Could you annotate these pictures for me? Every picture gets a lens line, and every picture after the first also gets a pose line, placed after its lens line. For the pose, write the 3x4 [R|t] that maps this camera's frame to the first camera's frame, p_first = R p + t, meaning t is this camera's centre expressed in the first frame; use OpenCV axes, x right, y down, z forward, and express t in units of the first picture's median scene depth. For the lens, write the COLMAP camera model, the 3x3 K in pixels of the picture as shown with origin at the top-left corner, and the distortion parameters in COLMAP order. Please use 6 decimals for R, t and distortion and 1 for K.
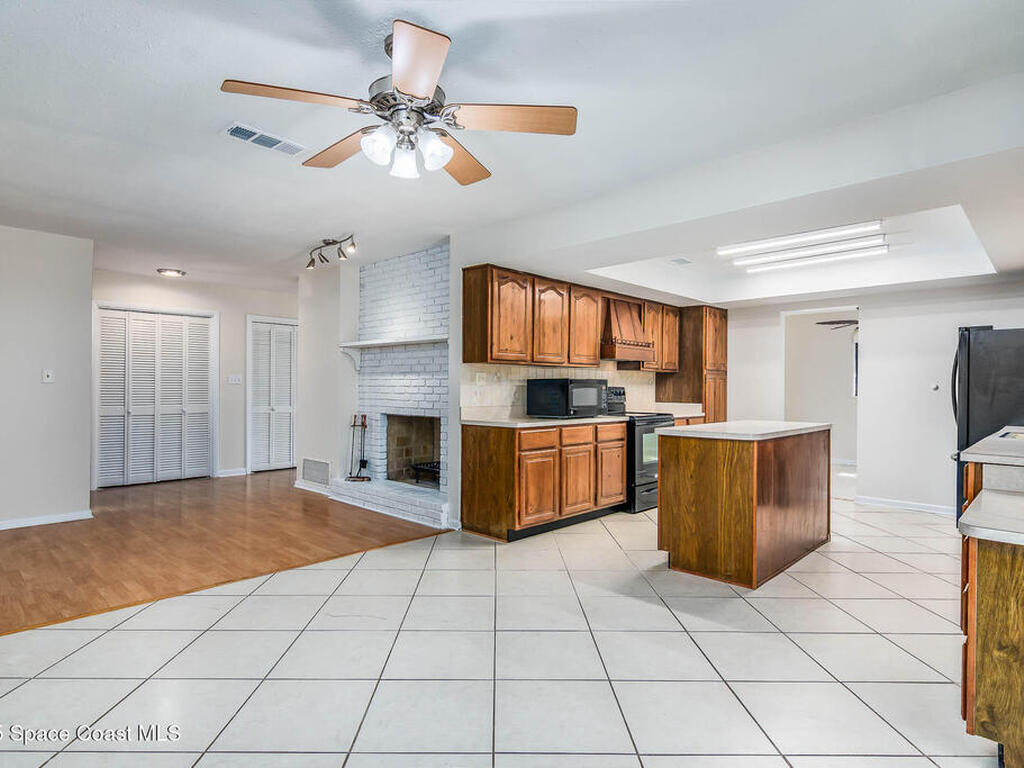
lens RADIAL K [[579.1, 0, 506.8], [0, 579.1, 388.5], [0, 0, 1]] dist [-0.000948, -0.000434]
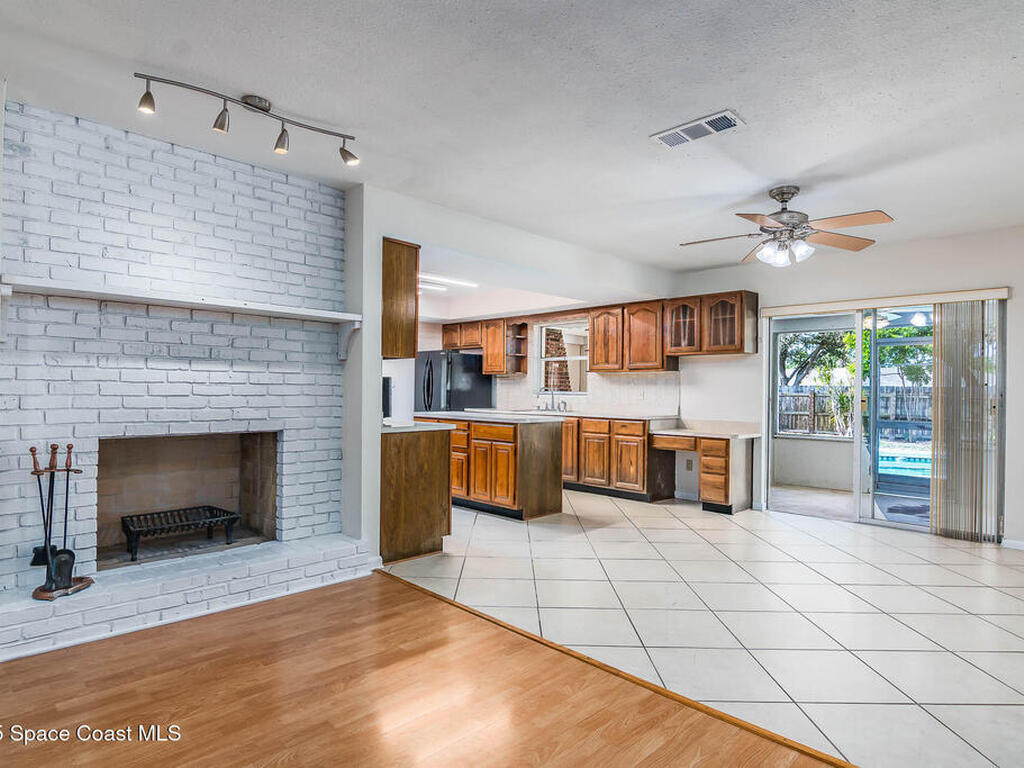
lens RADIAL K [[579.1, 0, 506.8], [0, 579.1, 388.5], [0, 0, 1]] dist [-0.000948, -0.000434]
pose [[0.030141, -0.006597, 0.999524, -0.872886], [-0.013507, 0.999884, 0.007006, -0.007605], [-0.999454, -0.013711, 0.030049, 0.810195]]
